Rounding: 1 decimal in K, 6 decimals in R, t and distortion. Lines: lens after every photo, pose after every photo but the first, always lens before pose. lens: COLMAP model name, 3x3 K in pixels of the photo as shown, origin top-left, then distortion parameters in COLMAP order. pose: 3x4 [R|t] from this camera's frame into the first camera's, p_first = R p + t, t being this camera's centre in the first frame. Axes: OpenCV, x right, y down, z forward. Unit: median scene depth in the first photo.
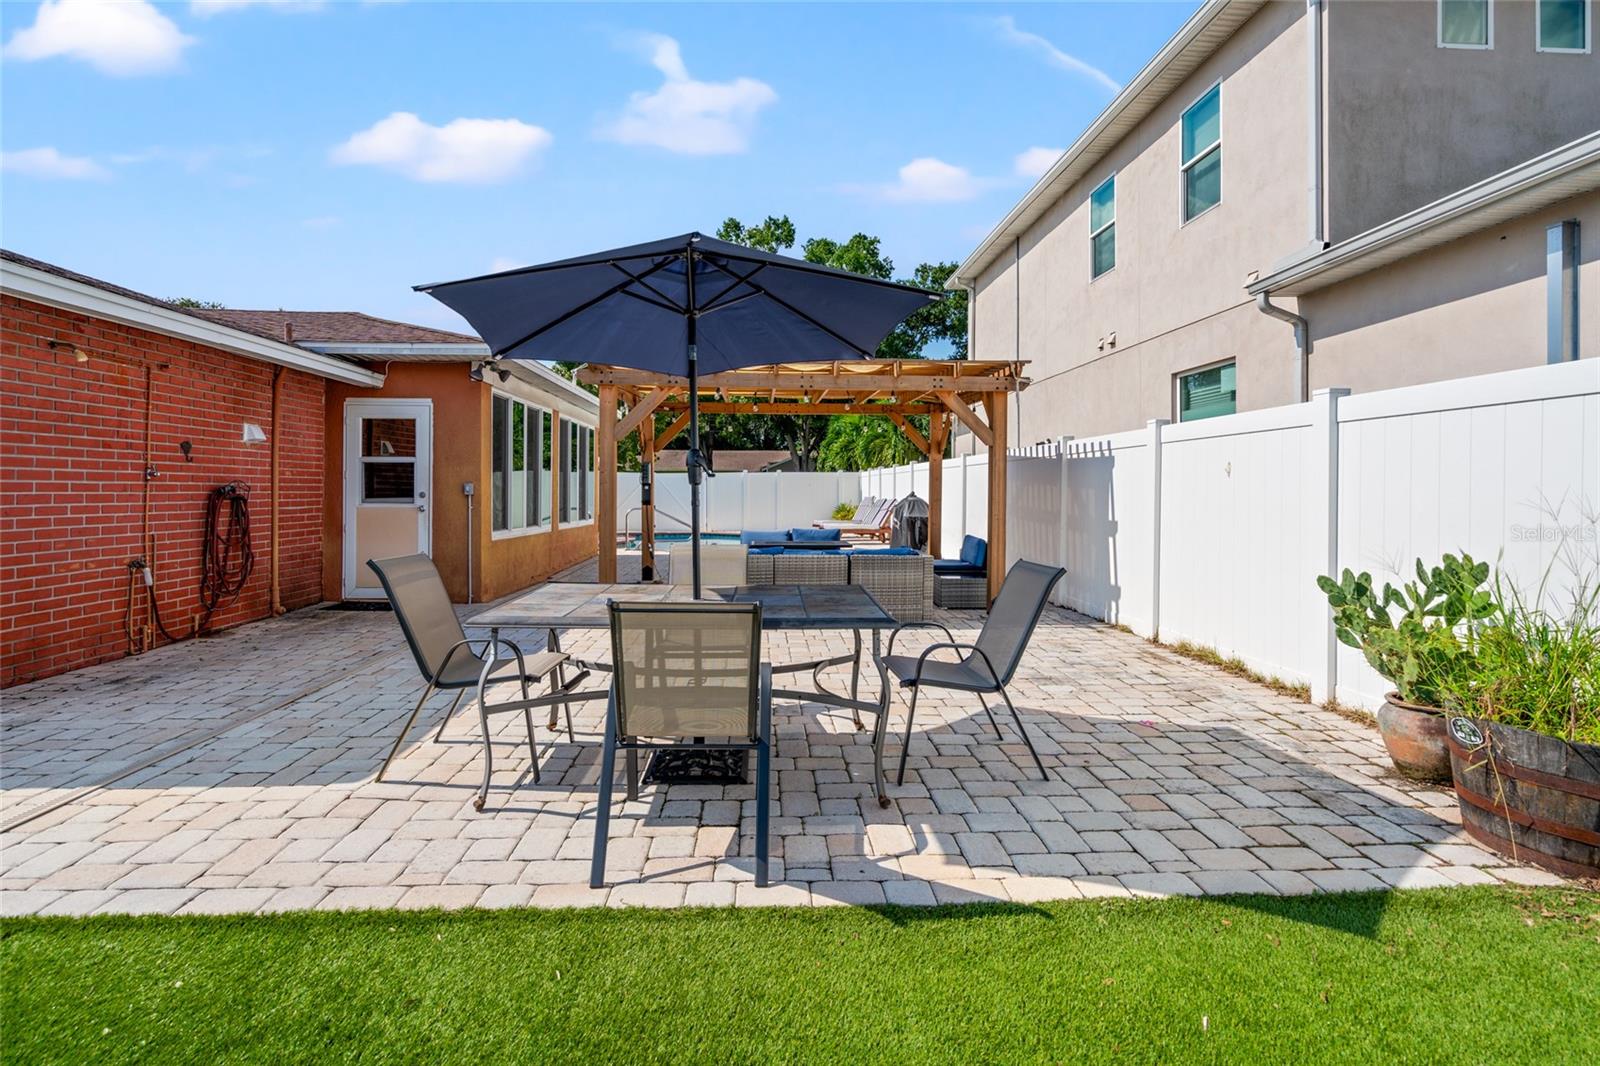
lens RADIAL K [[735.0, 0, 806.8], [0, 735.0, 491.4], [0, 0, 1]] dist [-0.001007, 0.000057]
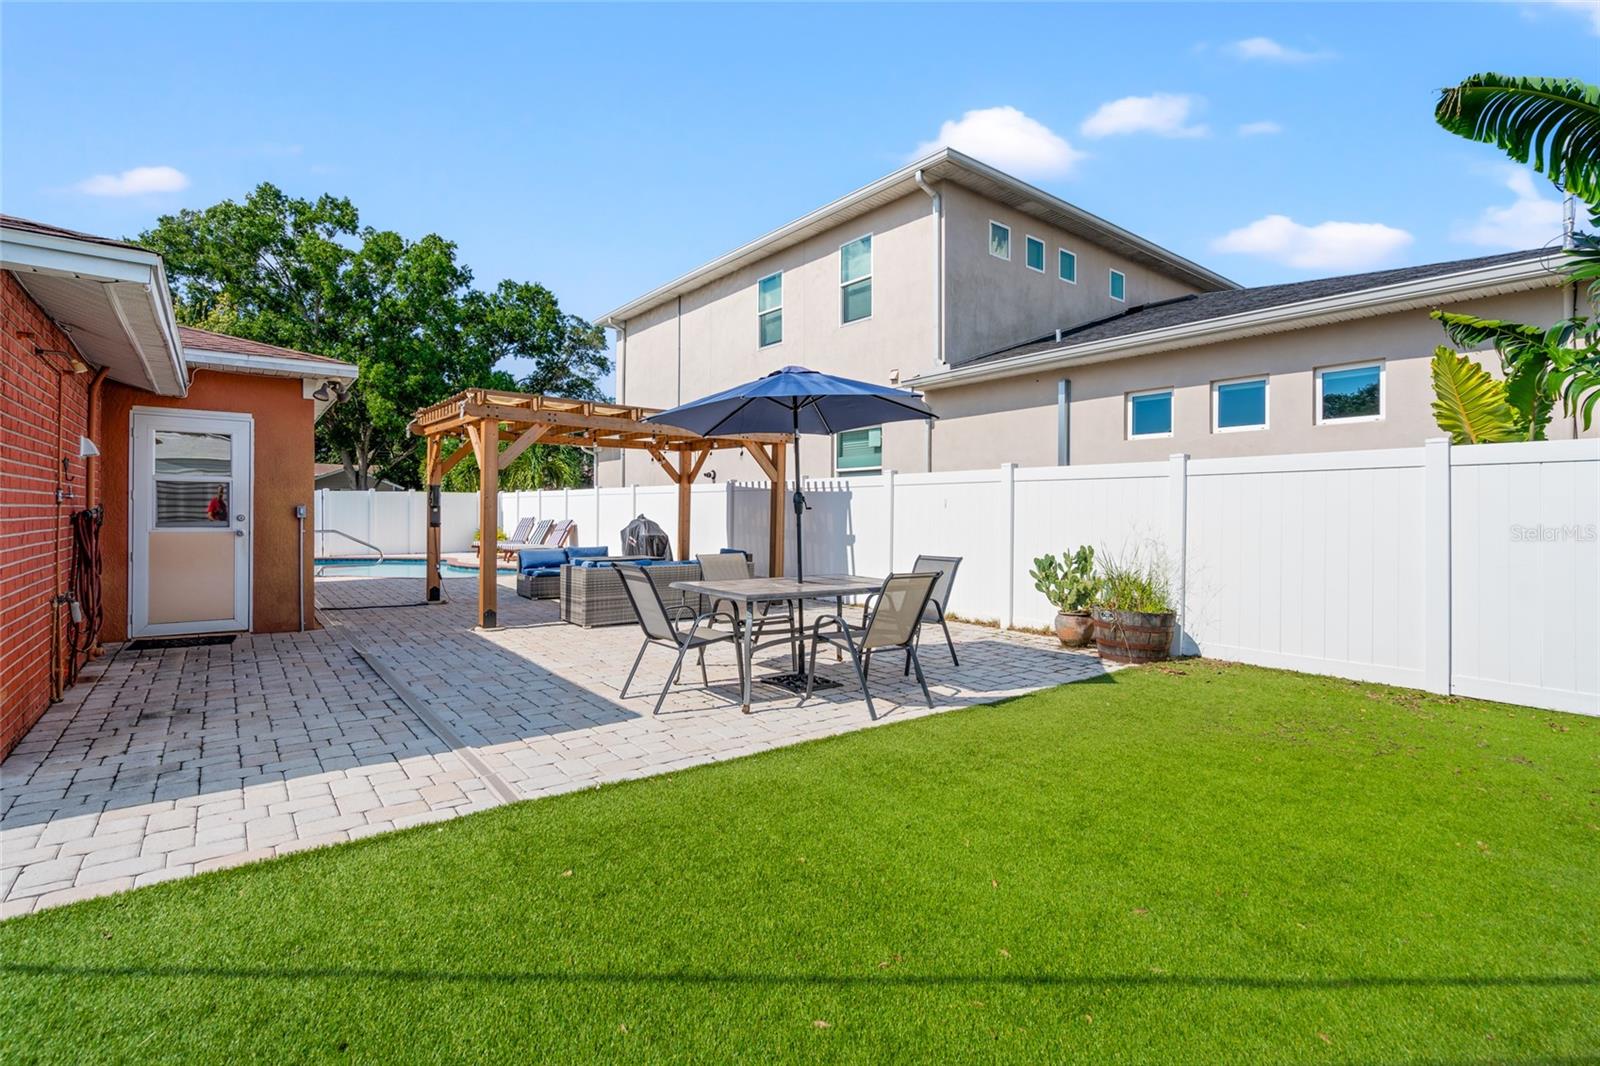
lens RADIAL K [[733.0, 0, 792.6], [0, 733.0, 517.8], [0, 0, 1]] dist [-0.009521, -0.000125]
pose [[0.827211, -0.000784, 0.561890, -0.443386], [-0.004515, 0.999957, 0.008042, -0.005631], [-0.561873, -0.009189, 0.827173, -0.141724]]
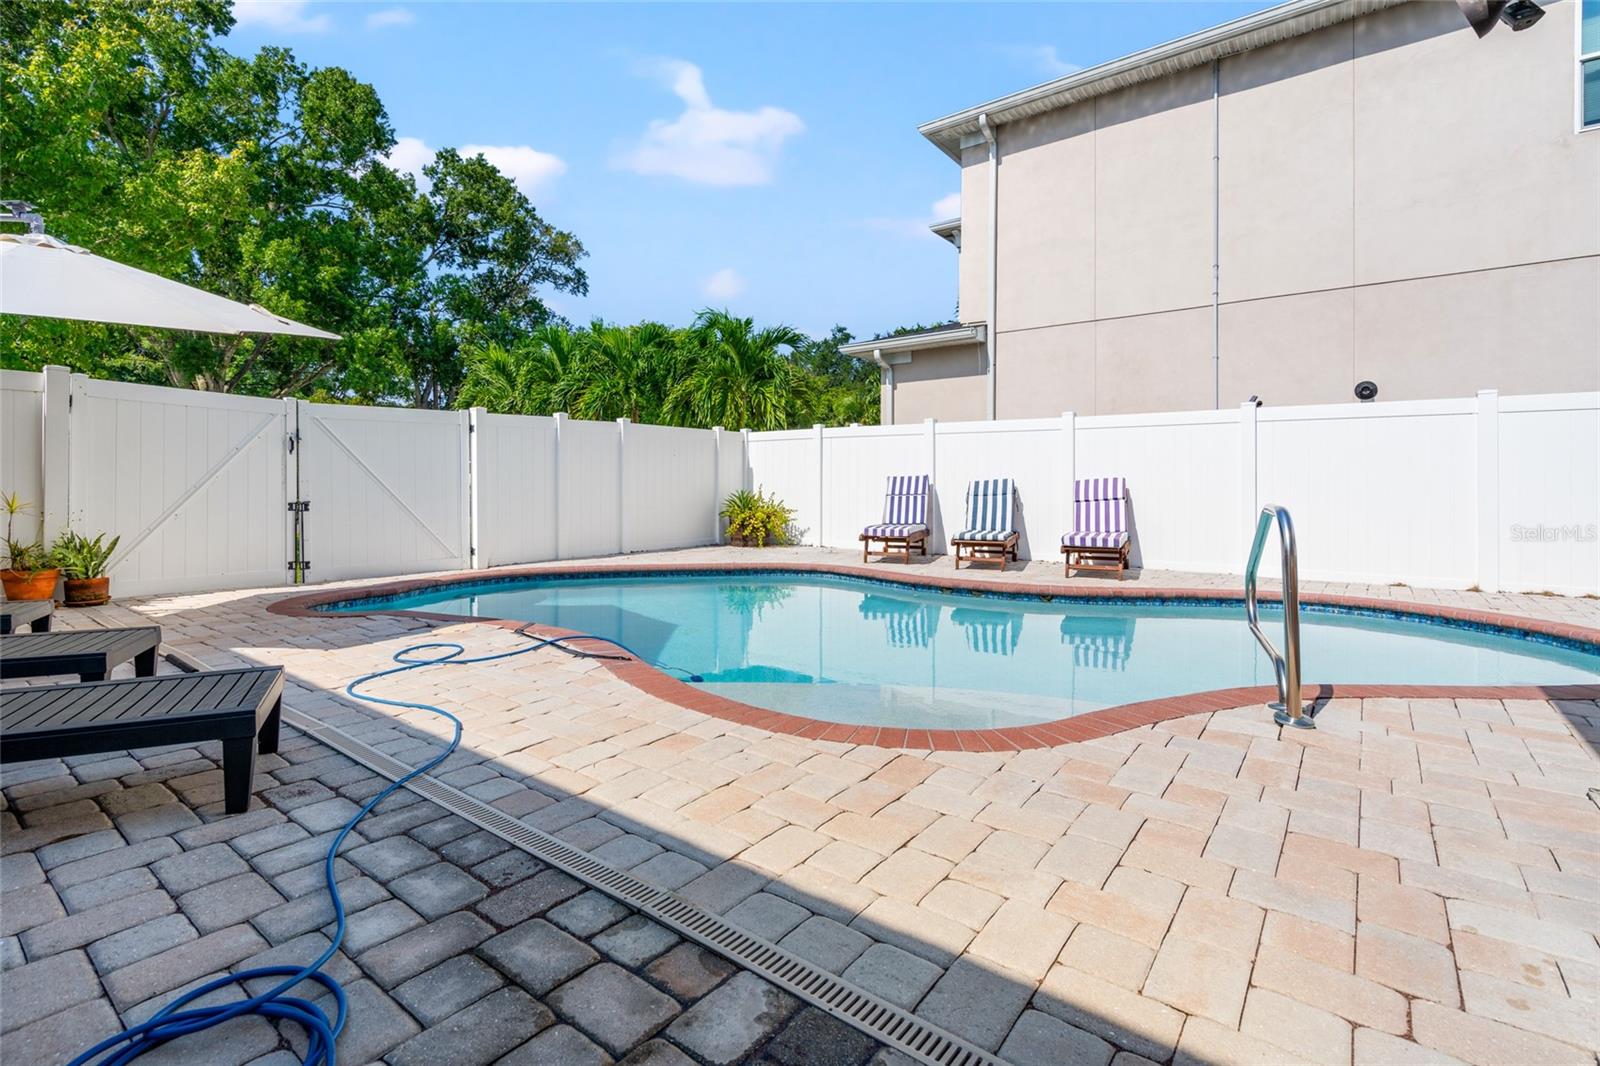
lens RADIAL K [[734.8, 0, 795.3], [0, 734.8, 481.1], [0, 0, 1]] dist [0.000481, 0.000188]
pose [[0.666697, 0.007338, 0.745293, -0.823741], [-0.005056, 0.999973, -0.005323, 0.030744], [-0.745312, -0.000219, 0.666716, 1.744886]]
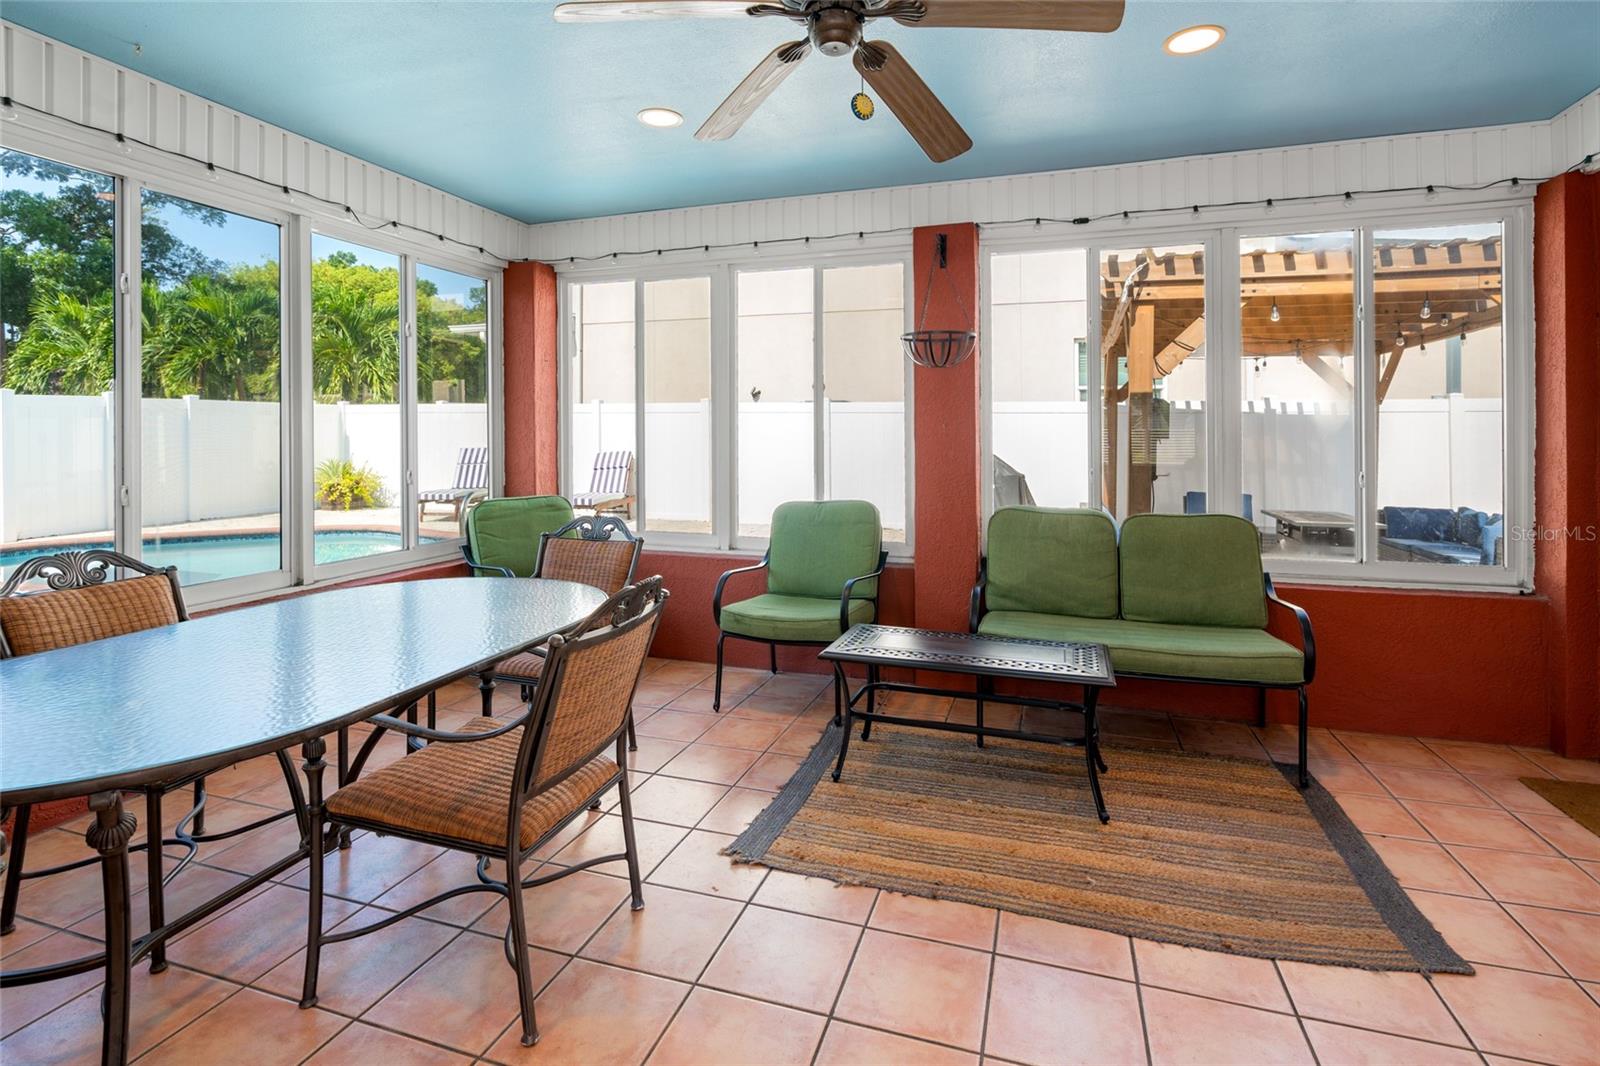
lens RADIAL K [[754.4, 0, 805.0], [0, 754.4, 436.0], [0, 0, 1]] dist [-0.001556, -0.000801]
pose [[0.370163, 0.002242, 0.928964, -0.944610], [-0.005592, 0.999984, -0.000185, -0.011203], [-0.928950, -0.005126, 0.370169, 1.260587]]
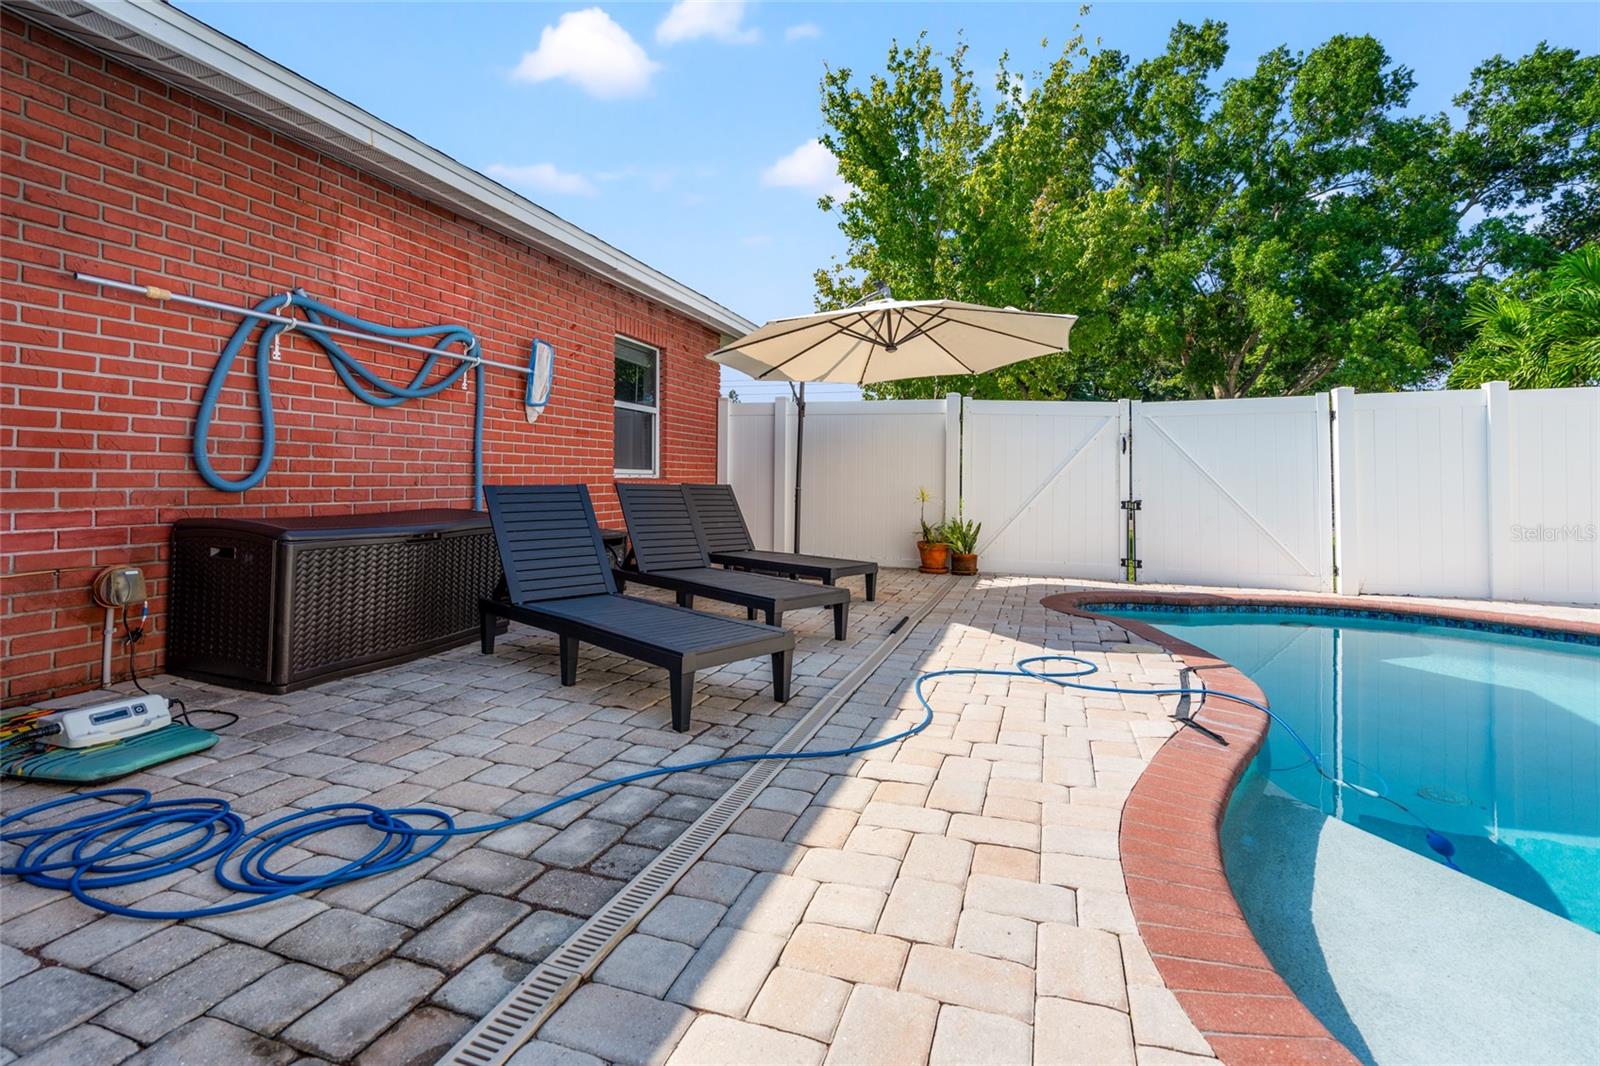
lens RADIAL K [[754.5, 0, 792.6], [0, 754.5, 460.9], [0, 0, 1]] dist [-0.001379, 0.001213]
pose [[0.921823, 0.003862, -0.387592, -0.589275], [-0.014178, 0.999617, -0.023760, 0.033057], [0.387352, 0.027398, 0.921525, 1.767344]]
